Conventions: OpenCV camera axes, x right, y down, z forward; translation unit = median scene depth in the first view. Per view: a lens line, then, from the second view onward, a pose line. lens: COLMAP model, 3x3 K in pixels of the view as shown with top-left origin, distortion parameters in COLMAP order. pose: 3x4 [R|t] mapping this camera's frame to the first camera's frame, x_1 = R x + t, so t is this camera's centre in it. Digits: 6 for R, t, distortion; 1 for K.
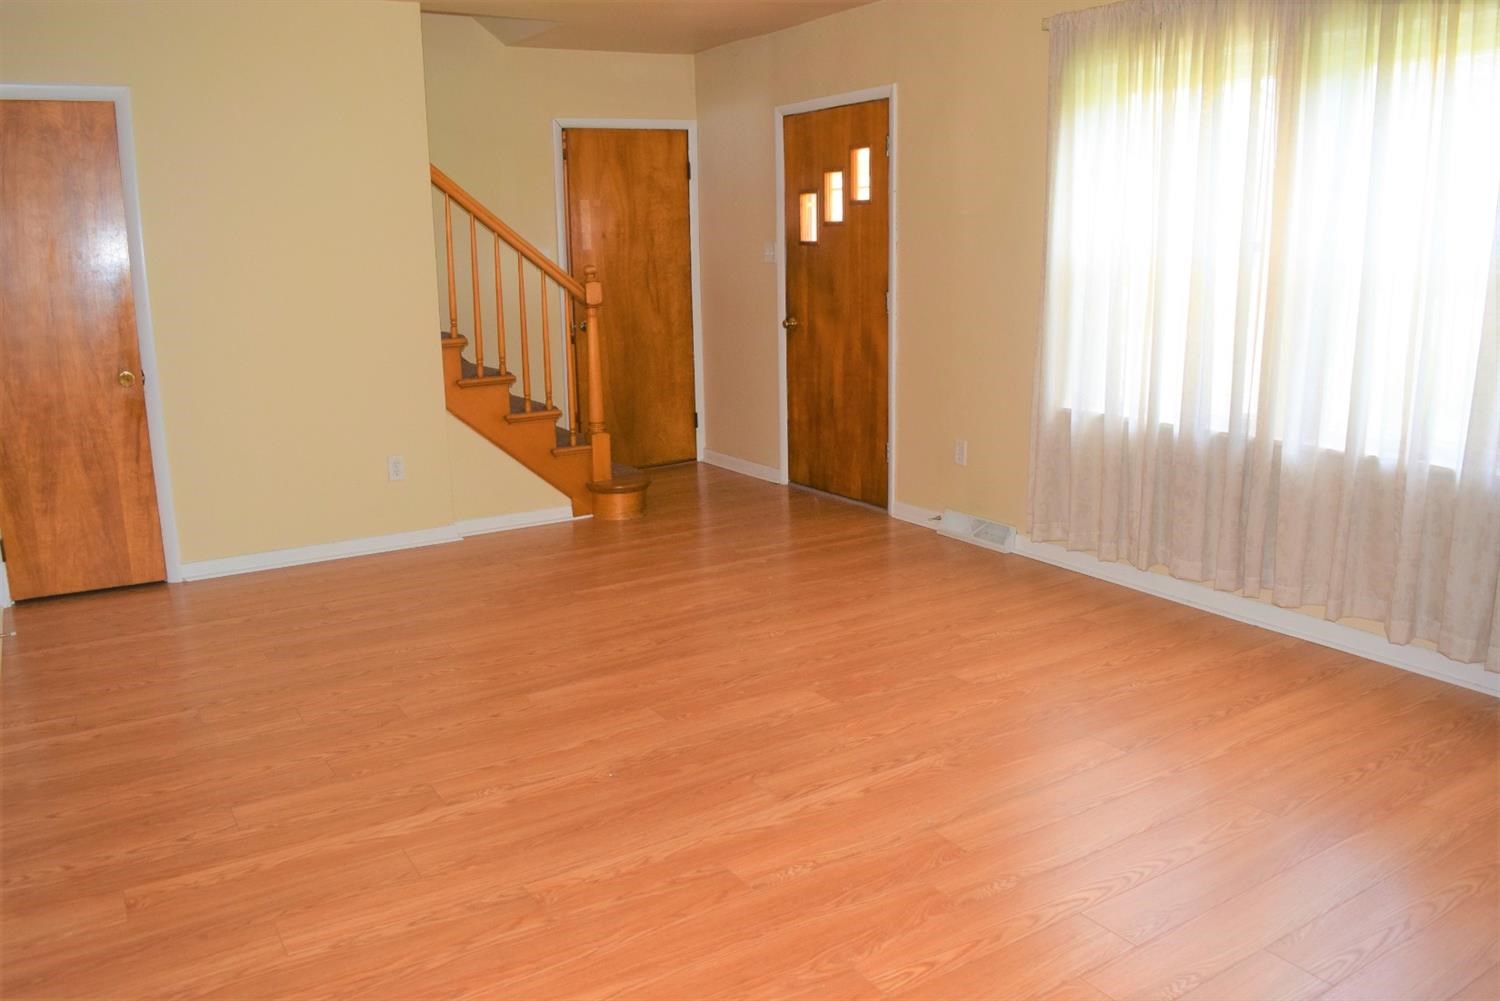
lens RADIAL K [[1192.6, 0, 763.0], [0, 1192.6, 501.5], [0, 0, 1]] dist [-0.093026, 0.020581]
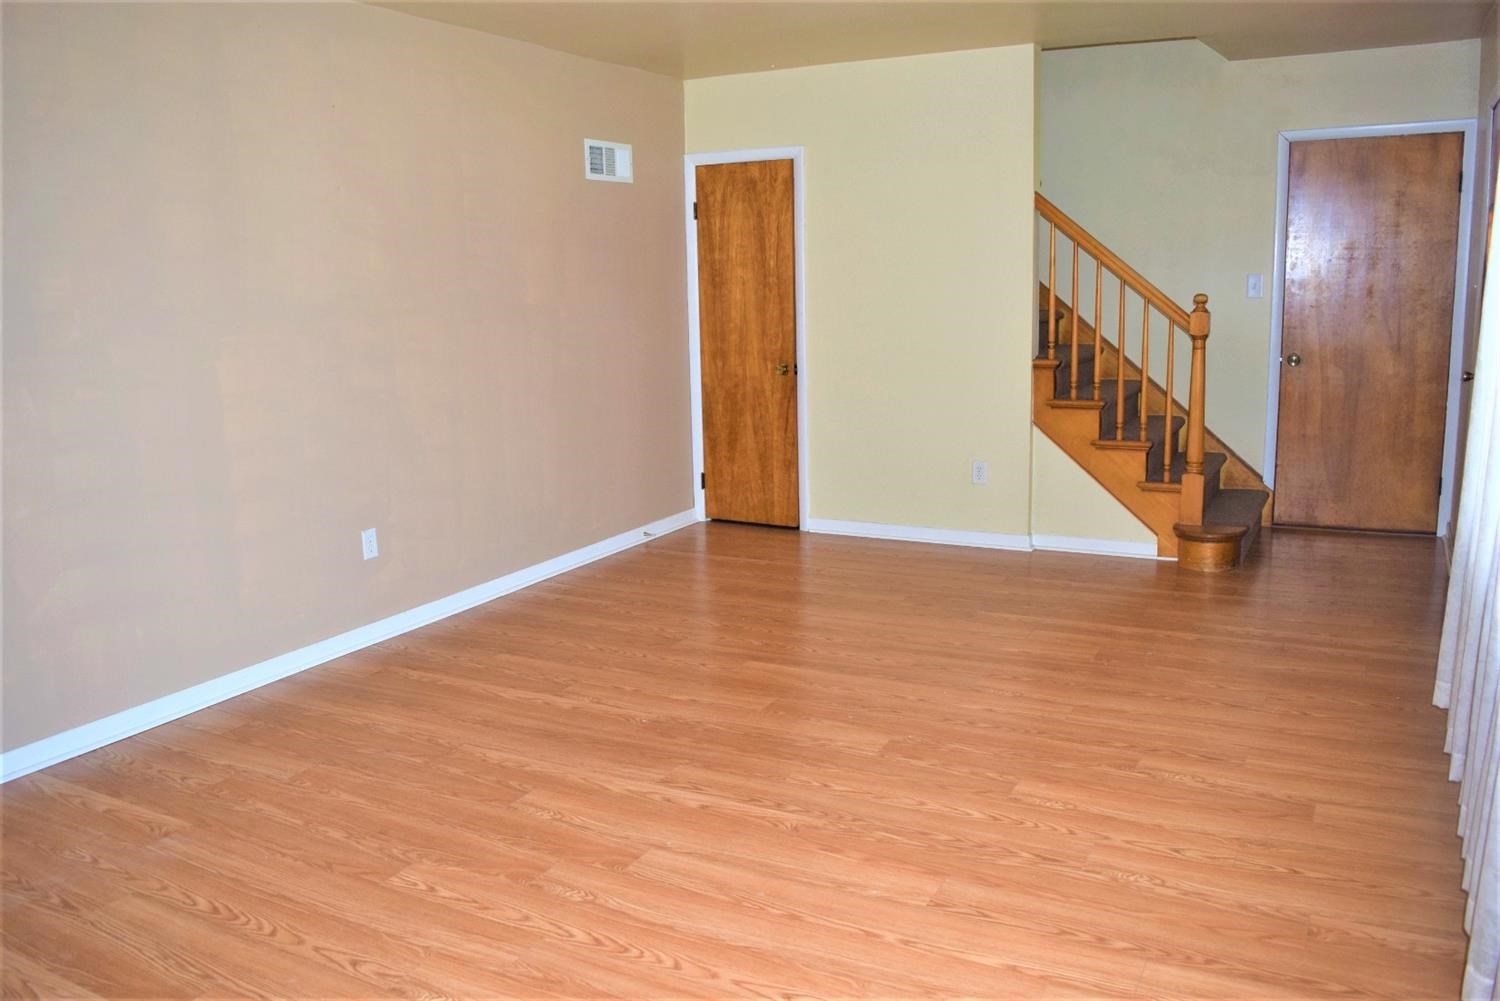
lens RADIAL K [[1192.6, 0, 763.8], [0, 1192.6, 509.8], [0, 0, 1]] dist [-0.093026, 0.020581]
pose [[0.485734, 0.175420, -0.856324, 0.694709], [-0.172188, 0.979663, 0.103016, -0.094320], [0.856980, 0.097410, 0.506060, 0.350123]]
